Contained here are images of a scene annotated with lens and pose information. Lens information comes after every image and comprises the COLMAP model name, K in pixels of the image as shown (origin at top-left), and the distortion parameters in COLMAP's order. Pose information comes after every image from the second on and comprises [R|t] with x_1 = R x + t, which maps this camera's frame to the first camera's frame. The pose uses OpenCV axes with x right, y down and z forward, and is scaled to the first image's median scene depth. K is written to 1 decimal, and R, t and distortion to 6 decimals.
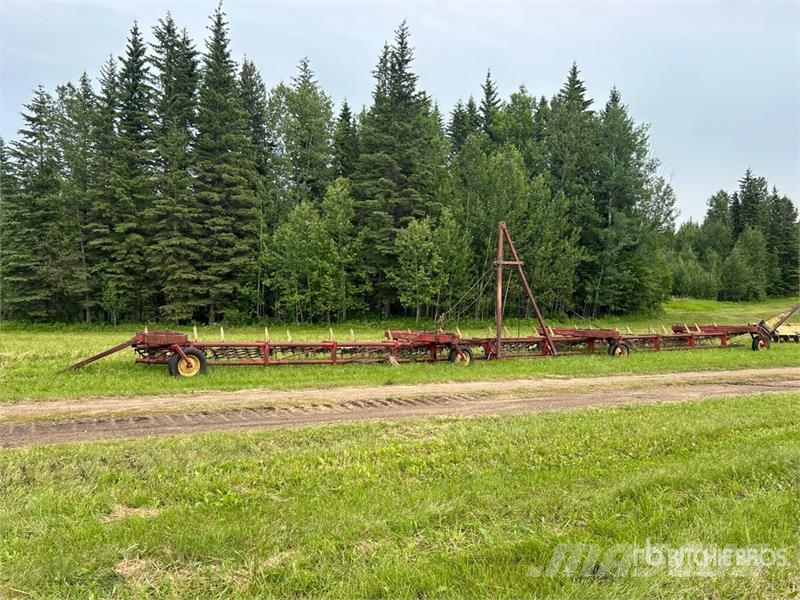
lens RADIAL K [[808.3, 0, 400.0], [0, 808.3, 300.0], [0, 0, 1]] dist [0.135480, -0.410377]
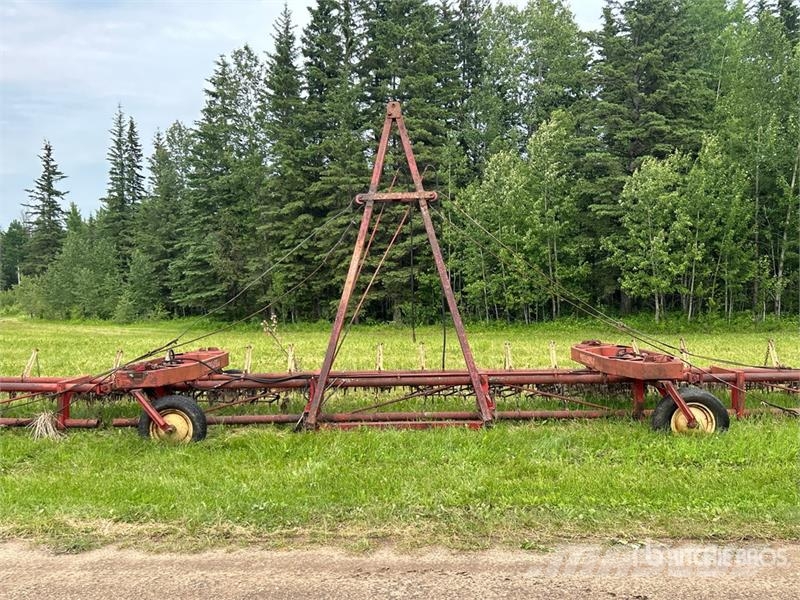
lens RADIAL K [[808.3, 0, 400.0], [0, 808.3, 300.0], [0, 0, 1]] dist [0.135480, -0.410377]
pose [[0.840224, -0.015065, -0.542029, 0.203759], [0.021774, 0.999745, 0.005967, 0.003515], [0.541801, -0.016816, 0.840338, 0.355235]]
